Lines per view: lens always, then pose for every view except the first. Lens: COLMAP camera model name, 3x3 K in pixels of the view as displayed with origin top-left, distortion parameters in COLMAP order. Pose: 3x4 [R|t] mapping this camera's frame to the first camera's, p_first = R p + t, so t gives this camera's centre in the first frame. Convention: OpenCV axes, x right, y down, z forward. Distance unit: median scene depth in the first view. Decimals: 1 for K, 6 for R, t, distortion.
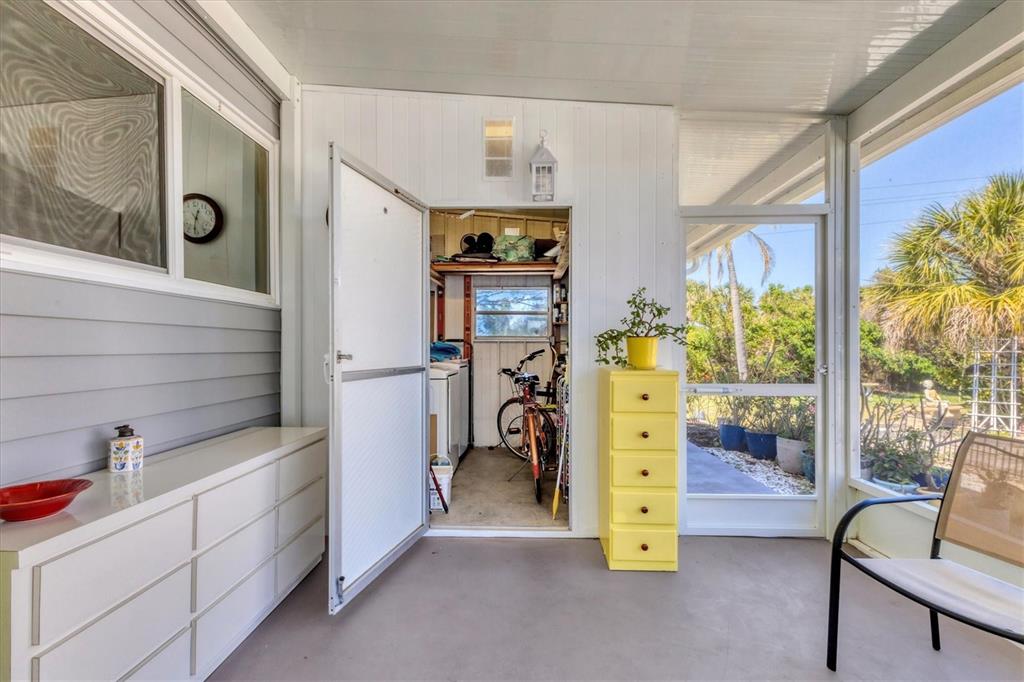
lens RADIAL K [[456.3, 0, 514.1], [0, 456.3, 347.7], [0, 0, 1]] dist [0.002842, 0.000330]
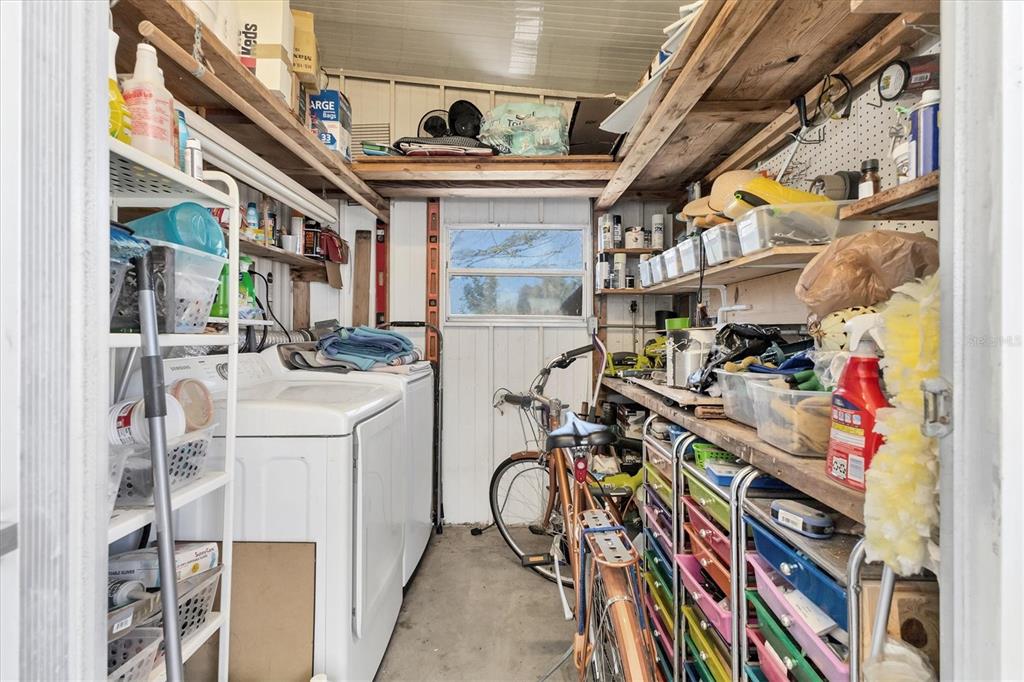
lens RADIAL K [[456.8, 0, 509.4], [0, 456.8, 329.9], [0, 0, 1]] dist [0.001650, 0.000149]
pose [[0.999805, 0.003282, 0.019492, -0.024265], [-0.003266, 0.999994, -0.000846, -0.009274], [-0.019495, 0.000782, 0.999810, 0.486089]]
